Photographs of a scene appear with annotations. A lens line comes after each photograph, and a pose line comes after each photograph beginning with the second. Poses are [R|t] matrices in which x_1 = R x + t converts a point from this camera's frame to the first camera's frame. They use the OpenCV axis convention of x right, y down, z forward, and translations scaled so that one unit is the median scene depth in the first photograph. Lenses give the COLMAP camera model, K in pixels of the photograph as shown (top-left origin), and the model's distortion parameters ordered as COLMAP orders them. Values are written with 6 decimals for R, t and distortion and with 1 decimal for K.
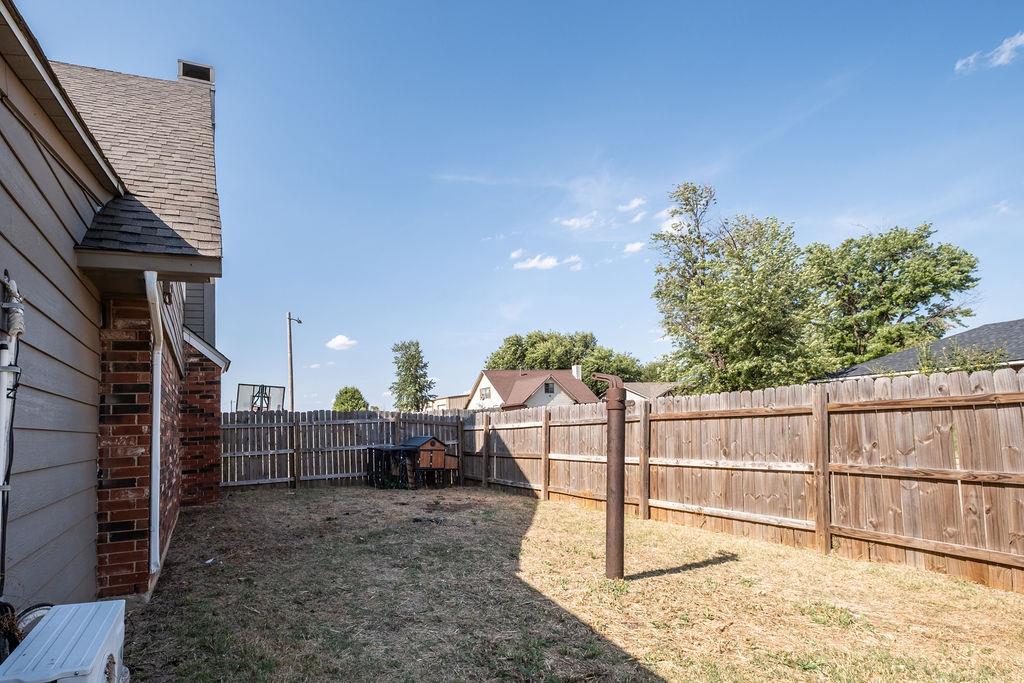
lens RADIAL K [[596.4, 0, 511.6], [0, 596.4, 388.8], [0, 0, 1]] dist [0.000830, 0.000220]
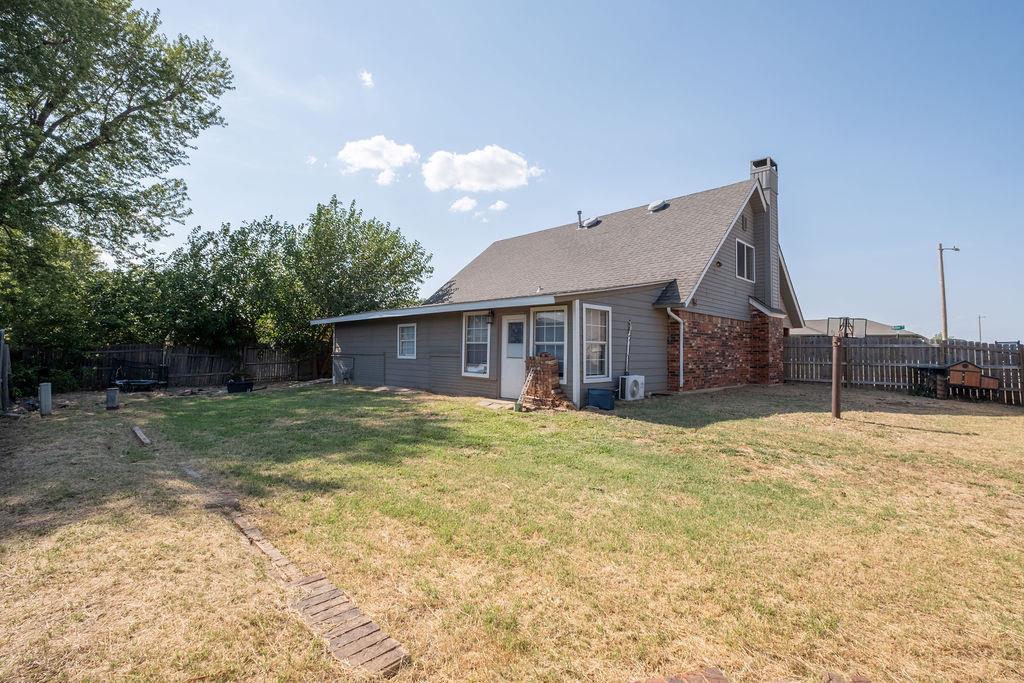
lens RADIAL K [[474.6, 0, 512.0], [0, 474.6, 341.5], [0, 0, 1]] dist [0.000261, -0.000079]
pose [[0.398696, 0.031312, -0.916548, 0.401541], [0.026598, 0.998602, 0.045685, -0.029804], [0.916697, -0.042593, 0.397306, -0.263311]]
